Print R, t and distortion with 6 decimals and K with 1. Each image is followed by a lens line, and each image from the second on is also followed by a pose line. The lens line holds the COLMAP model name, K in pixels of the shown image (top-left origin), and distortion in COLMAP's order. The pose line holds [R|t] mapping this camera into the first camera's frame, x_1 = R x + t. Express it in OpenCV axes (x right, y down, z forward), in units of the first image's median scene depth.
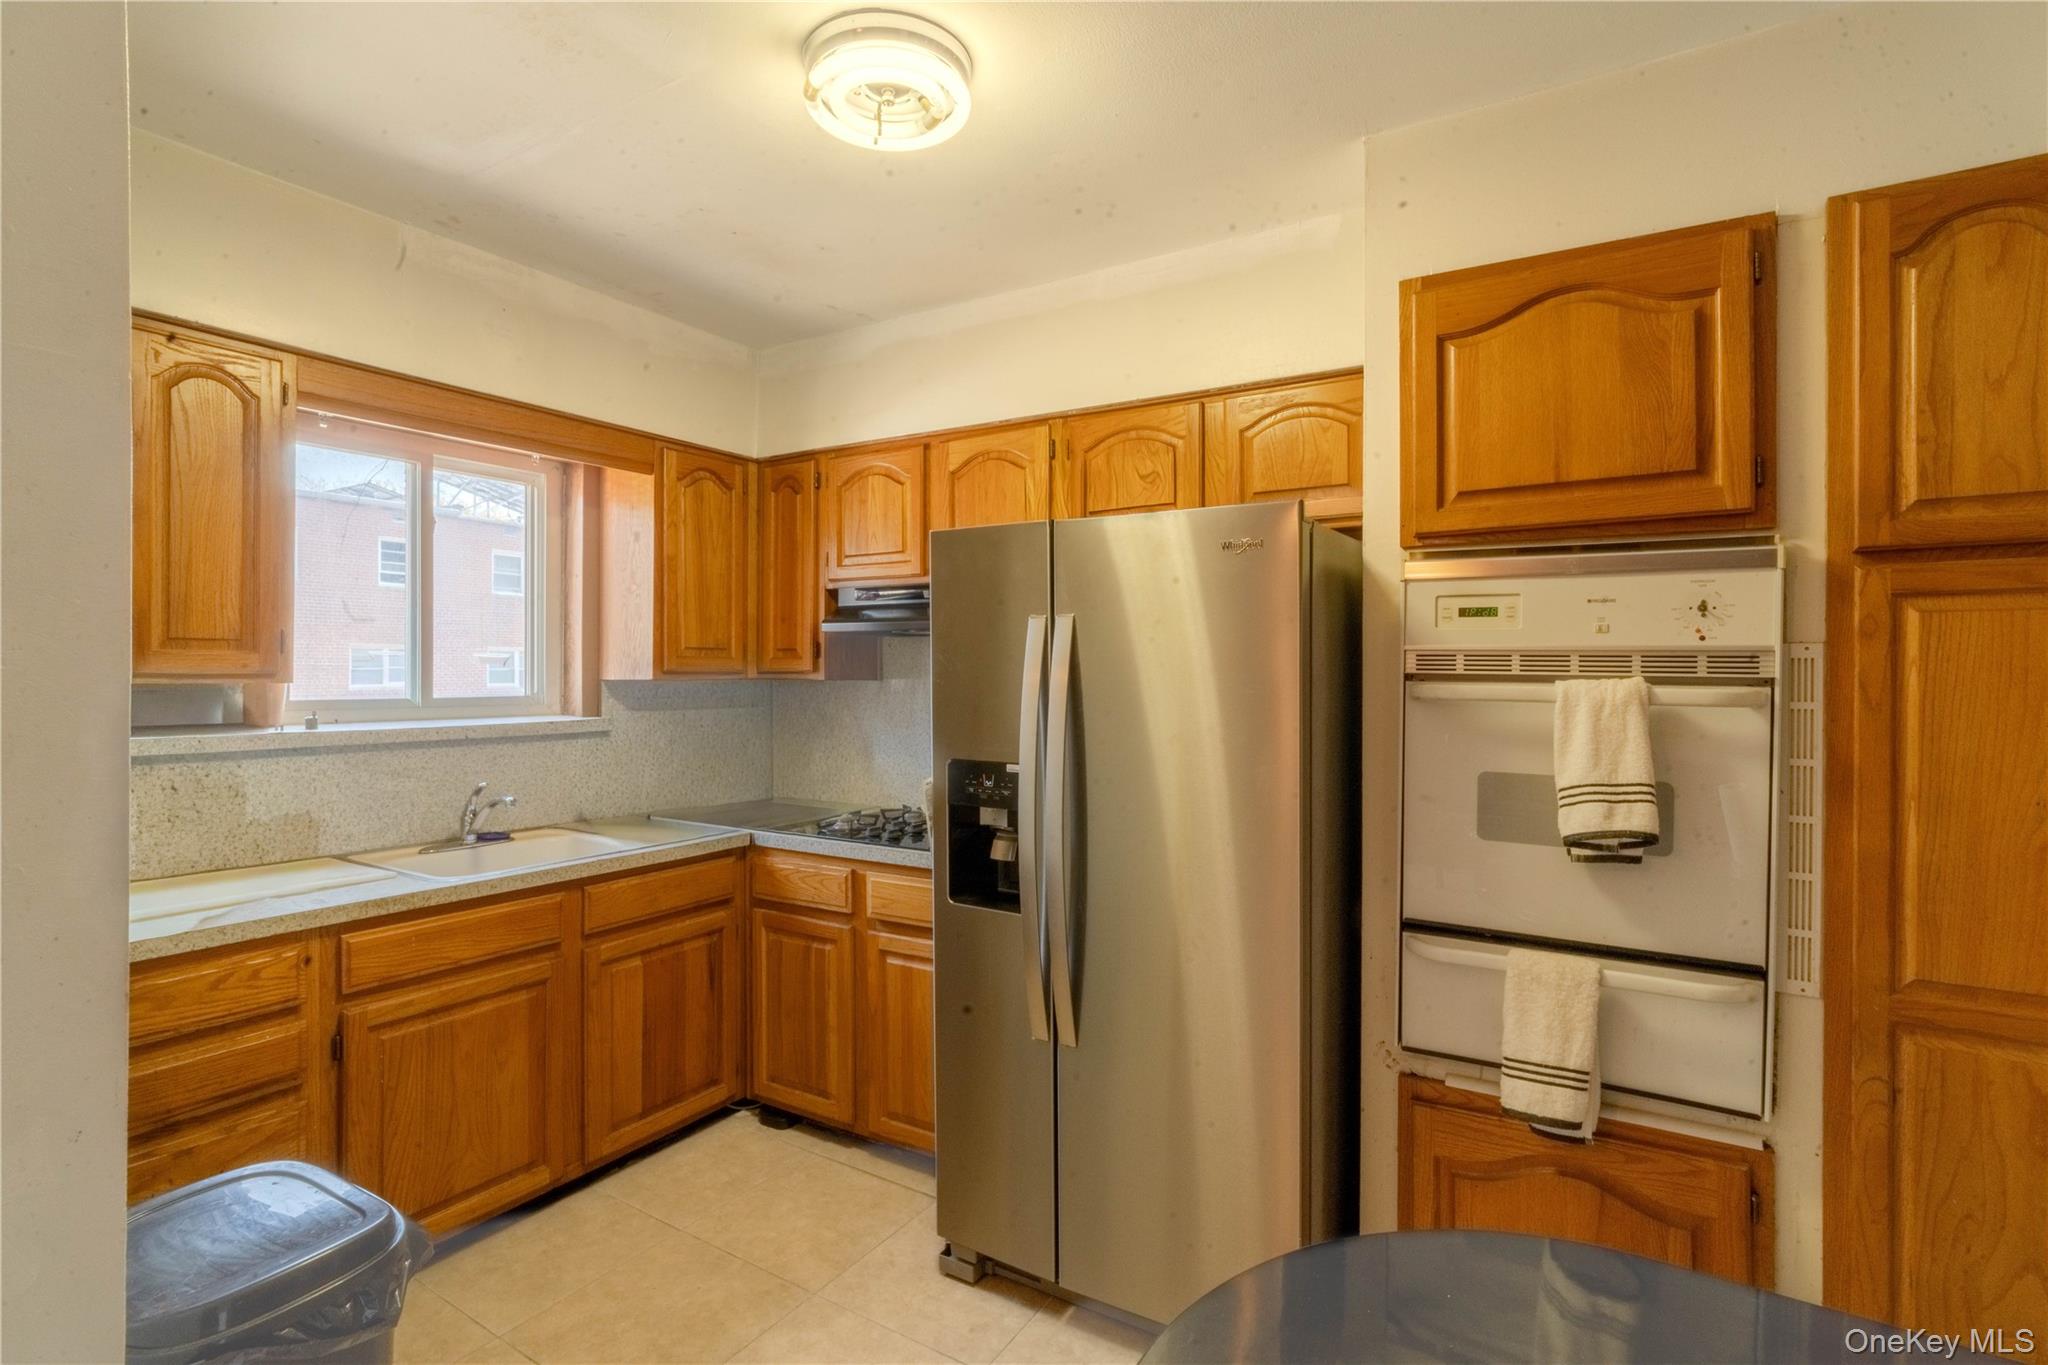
lens RADIAL K [[962.4, 0, 1024.6], [0, 962.4, 664.0], [0, 0, 1]] dist [0.000286, -0.000002]
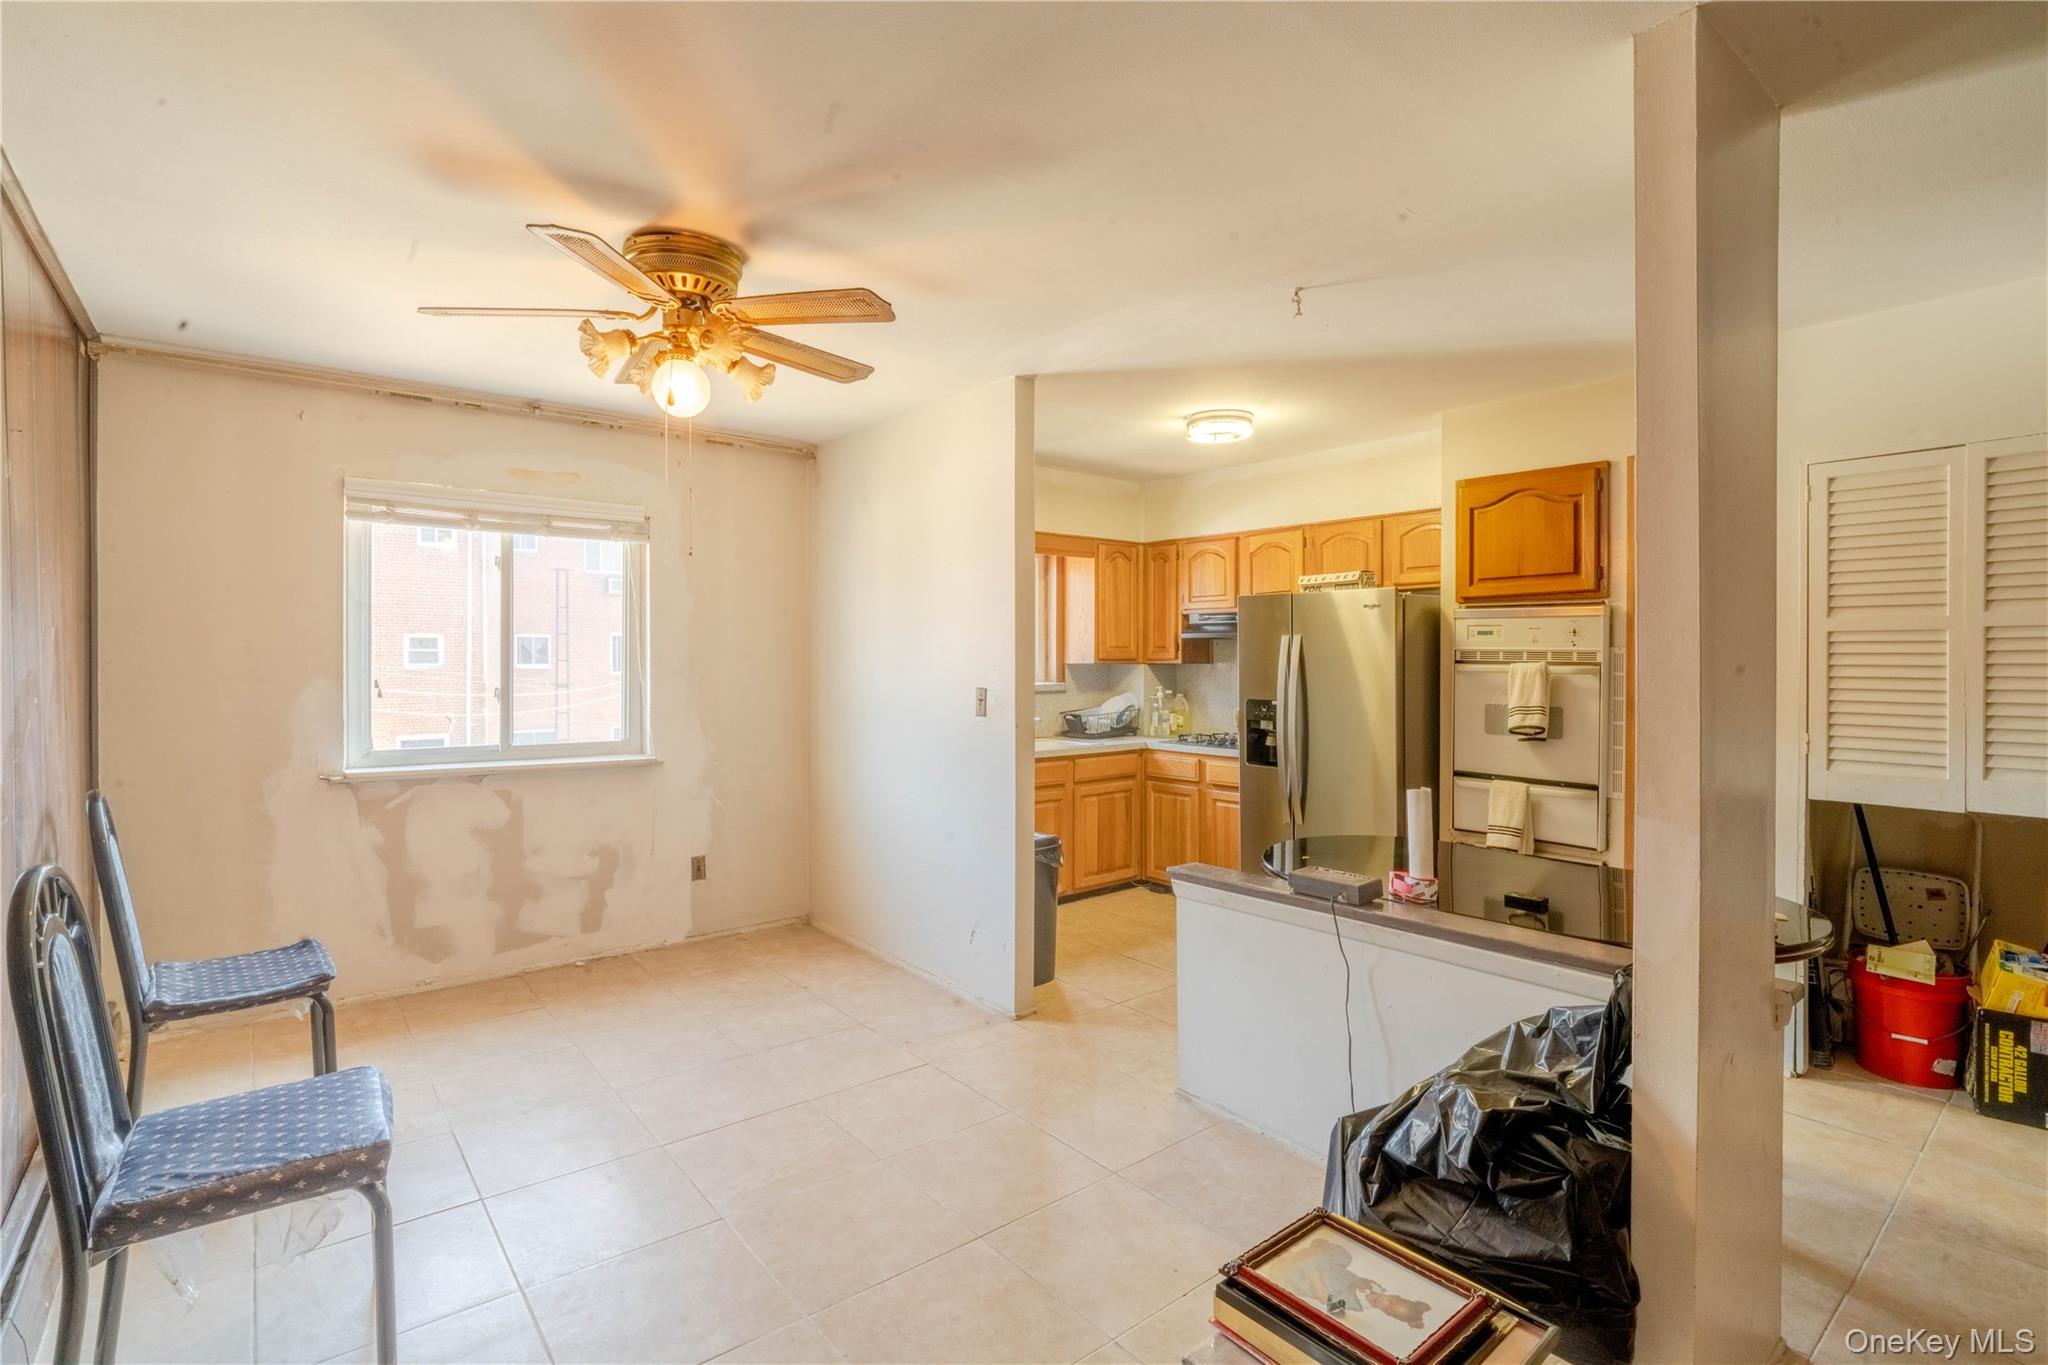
lens RADIAL K [[962.4, 0, 1024.6], [0, 962.4, 664.0], [0, 0, 1]] dist [0.000286, -0.000002]
pose [[0.946351, 0.001516, -0.323136, 0.125633], [0.003093, 0.999901, 0.013749, -0.010901], [0.323125, -0.014010, 0.946253, -1.020650]]
